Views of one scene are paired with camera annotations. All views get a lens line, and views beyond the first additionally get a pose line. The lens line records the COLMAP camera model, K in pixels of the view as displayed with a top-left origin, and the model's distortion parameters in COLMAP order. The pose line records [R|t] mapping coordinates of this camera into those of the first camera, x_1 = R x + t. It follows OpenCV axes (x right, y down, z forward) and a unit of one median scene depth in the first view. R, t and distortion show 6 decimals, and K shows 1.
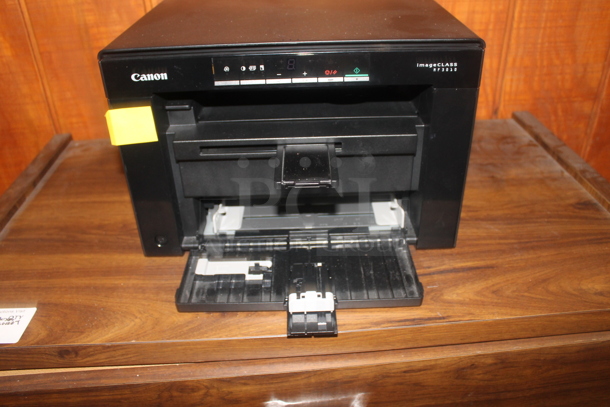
lens RADIAL K [[508.3, 0, 305.8], [0, 508.3, 200.9], [0, 0, 1]] dist [-0.156856, 0.110971]
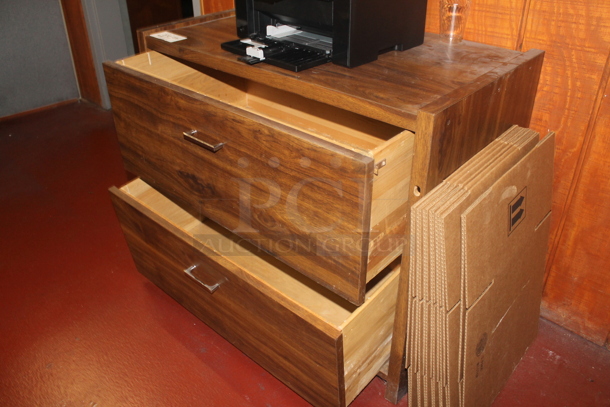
lens RADIAL K [[508.3, 0, 306.5], [0, 508.3, 203.5], [0, 0, 1]] dist [-0.156856, 0.110971]
pose [[0.699475, 0.402949, -0.590226, 1.362015], [-0.381822, 0.908843, 0.167974, 0.275119], [0.604108, 0.107868, 0.789568, -0.399088]]
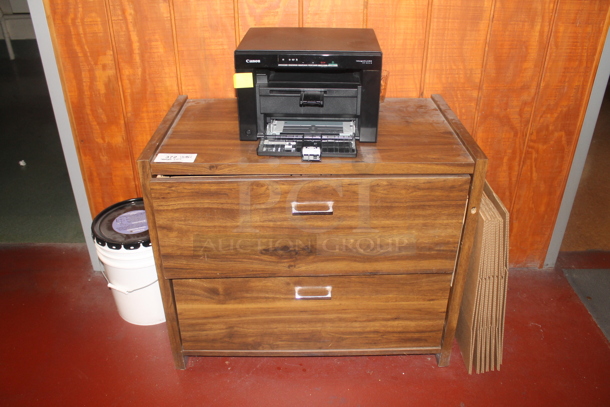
lens RADIAL K [[508.3, 0, 302.9], [0, 508.3, 201.2], [0, 0, 1]] dist [-0.156856, 0.110971]
pose [[0.998125, 0.049256, -0.036351, 0.059176], [-0.050143, 0.998455, -0.023931, 0.412595], [0.035116, 0.025709, 0.999053, -1.237401]]
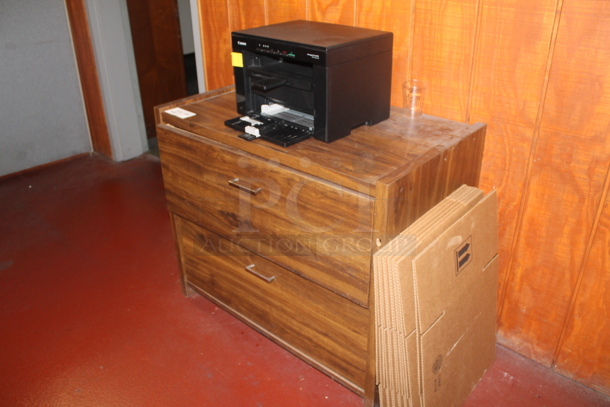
lens RADIAL K [[508.3, 0, 308.9], [0, 508.3, 204.0], [0, 0, 1]] dist [-0.156856, 0.110971]
pose [[0.710170, 0.349539, -0.611131, 1.626738], [-0.373367, 0.922910, 0.093989, 0.154699], [0.596872, 0.161428, 0.785929, -0.716630]]
